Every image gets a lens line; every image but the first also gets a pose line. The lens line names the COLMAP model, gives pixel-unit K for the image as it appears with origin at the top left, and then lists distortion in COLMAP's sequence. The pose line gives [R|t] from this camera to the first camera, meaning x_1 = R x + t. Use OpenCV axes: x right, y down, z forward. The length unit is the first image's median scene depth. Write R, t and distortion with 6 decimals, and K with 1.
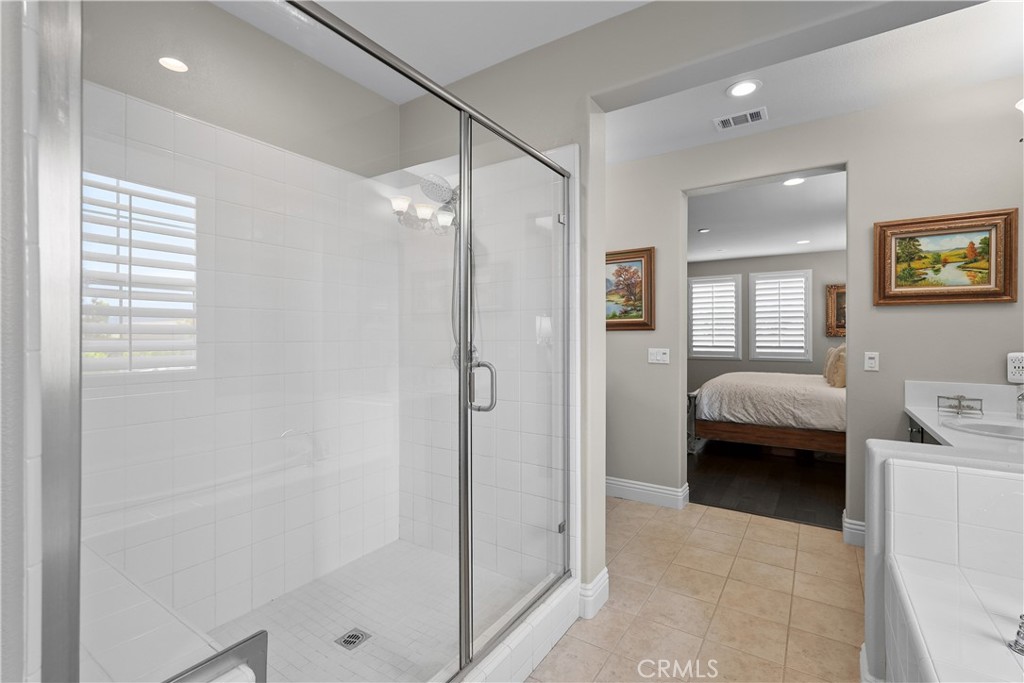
lens RADIAL K [[456.6, 0, 512.0], [0, 456.6, 341.5], [0, 0, 1]] dist [0.000554, 0.000612]
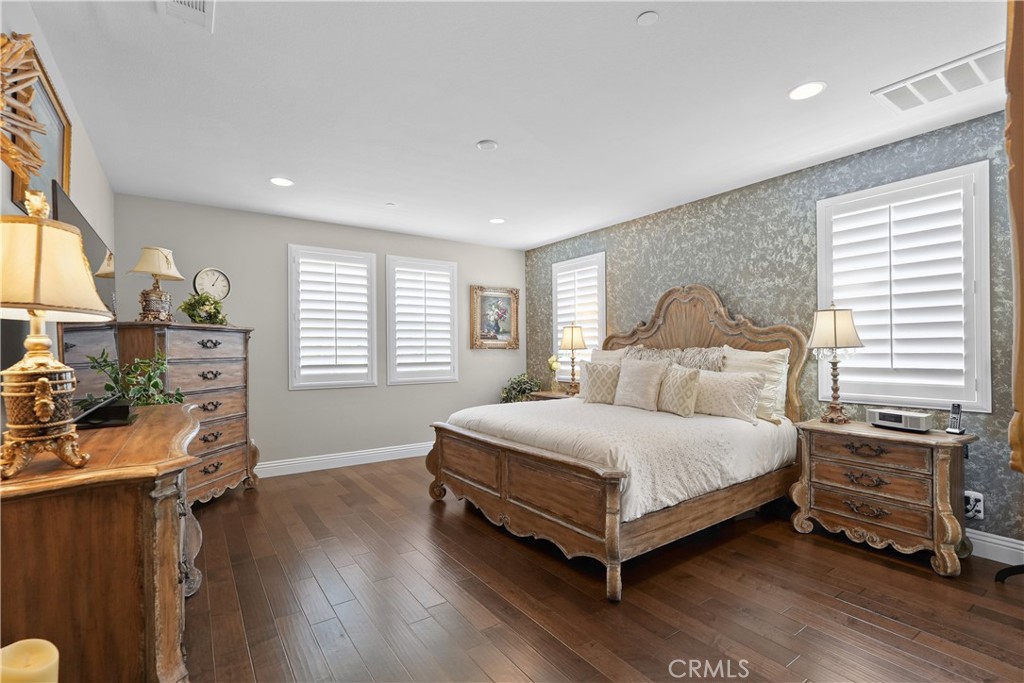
lens RADIAL K [[471.5, 0, 512.2], [0, 471.5, 352.8], [0, 0, 1]] dist [0.000177, 0.000134]
pose [[0.365769, -0.003420, 0.930700, -0.054233], [0.014738, 0.999889, -0.002118, -0.001599], [-0.930589, 0.014492, 0.365778, 0.614256]]
